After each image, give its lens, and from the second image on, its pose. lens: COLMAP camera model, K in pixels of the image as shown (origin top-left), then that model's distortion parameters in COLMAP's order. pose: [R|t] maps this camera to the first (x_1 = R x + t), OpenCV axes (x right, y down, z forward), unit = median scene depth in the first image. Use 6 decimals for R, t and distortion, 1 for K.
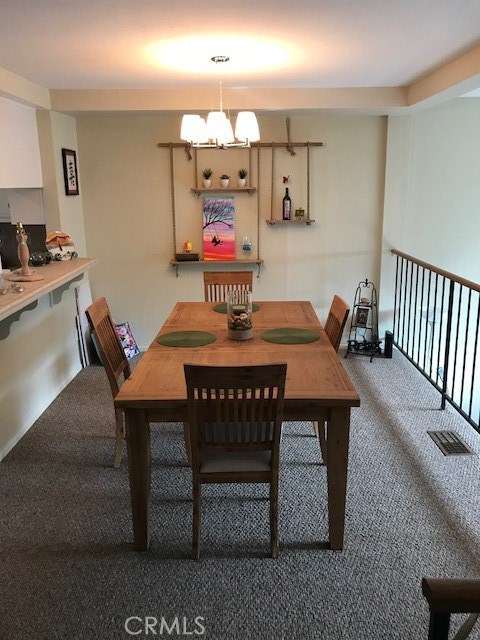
lens RADIAL K [[520.2, 0, 240.0], [0, 520.2, 320.0], [0, 0, 1]] dist [-0.002864, 0.000519]
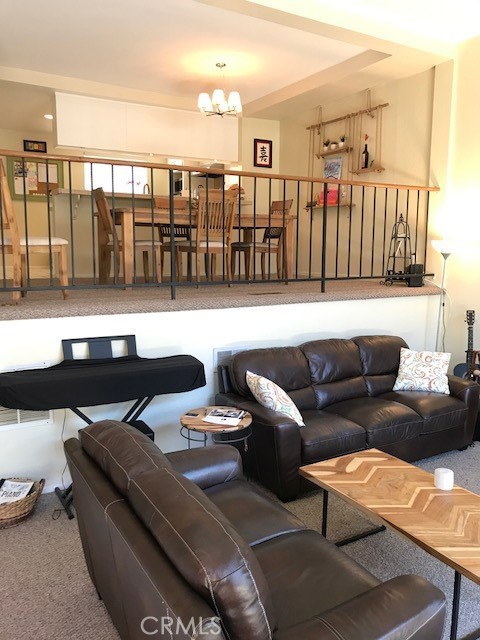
lens RADIAL K [[520.2, 0, 240.0], [0, 520.2, 320.0], [0, 0, 1]] dist [-0.002864, 0.000519]
pose [[0.505759, 0.135758, -0.851926, 1.067831], [-0.222416, 0.974674, 0.023277, 0.200330], [0.833510, 0.177710, 0.523145, 0.163649]]
